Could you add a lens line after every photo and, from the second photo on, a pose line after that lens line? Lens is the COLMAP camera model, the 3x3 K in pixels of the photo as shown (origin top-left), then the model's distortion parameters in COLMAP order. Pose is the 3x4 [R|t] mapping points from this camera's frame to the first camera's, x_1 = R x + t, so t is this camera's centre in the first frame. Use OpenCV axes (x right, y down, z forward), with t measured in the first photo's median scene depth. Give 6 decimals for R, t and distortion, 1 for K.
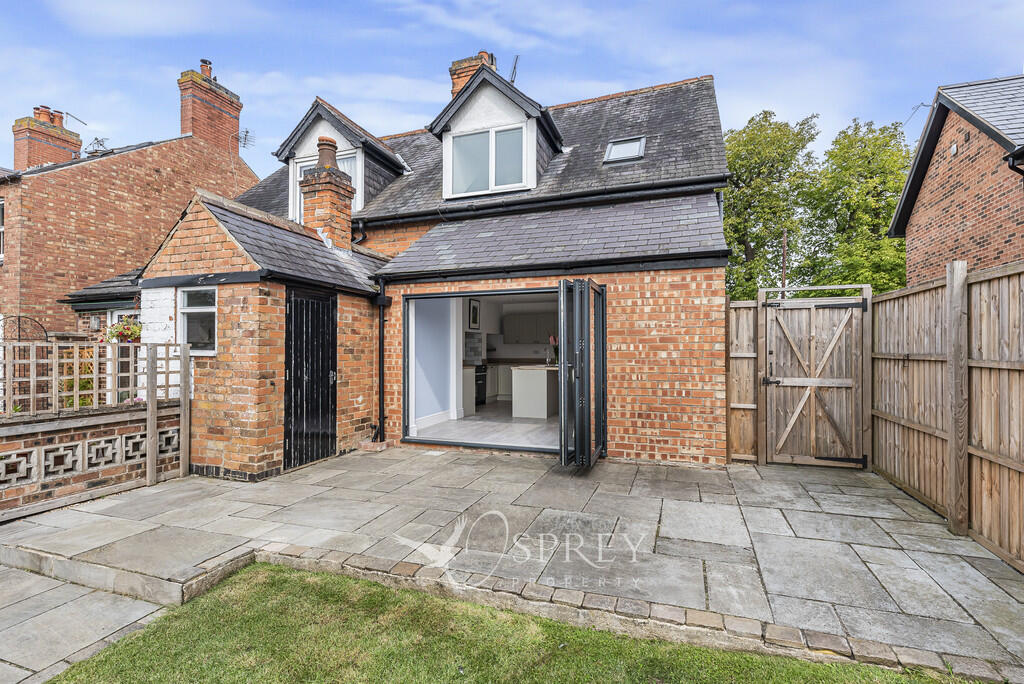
lens RADIAL K [[492.9, 0, 512.0], [0, 492.9, 342.0], [0, 0, 1]] dist [0.000113, 0.000042]
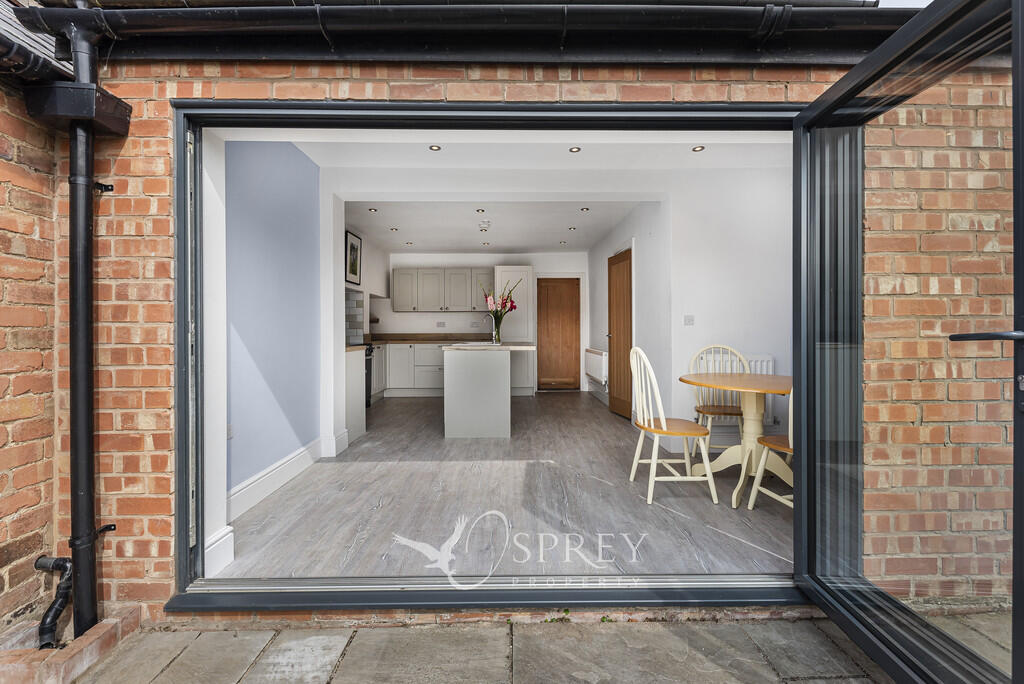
lens RADIAL K [[429.3, 0, 513.8], [0, 429.3, 330.7], [0, 0, 1]] dist [0.001626, 0.000128]
pose [[0.933792, 0.000904, 0.357815, -0.125440], [-0.006722, 0.999865, 0.015017, 0.033630], [-0.357753, -0.016428, 0.933672, 0.688471]]
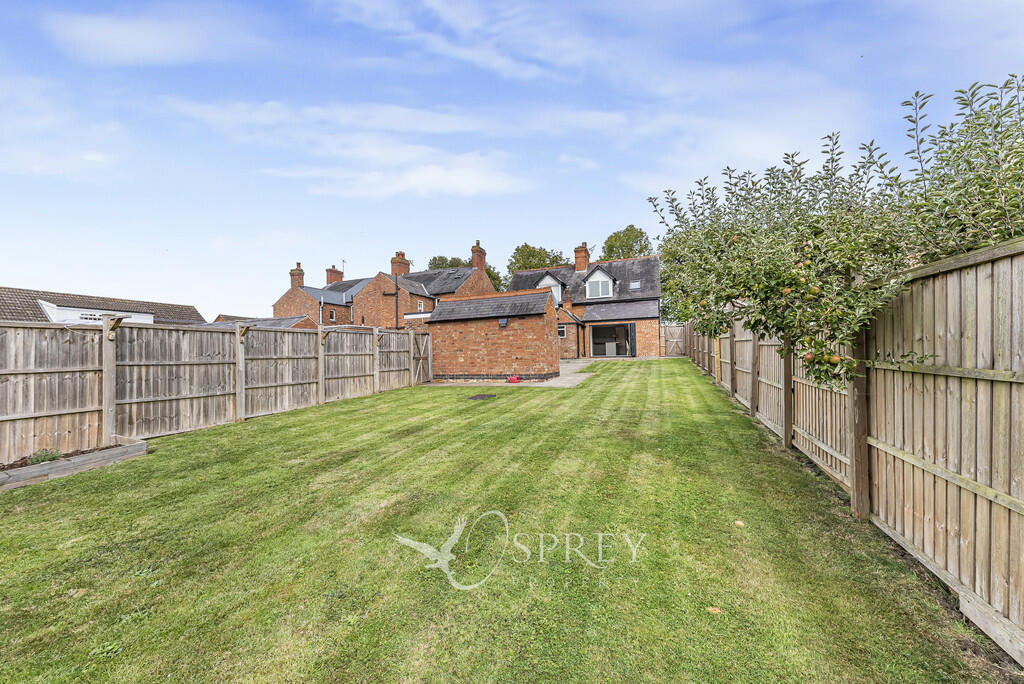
lens RADIAL K [[357.4, 0, 512.0], [0, 357.4, 342.0], [0, 0, 1]] dist [0.004110, 0.000081]
pose [[0.998283, -0.021605, -0.054443, -0.754950], [0.021053, 0.999721, -0.010696, 0.082173], [0.054659, 0.009531, 0.998460, -2.356802]]
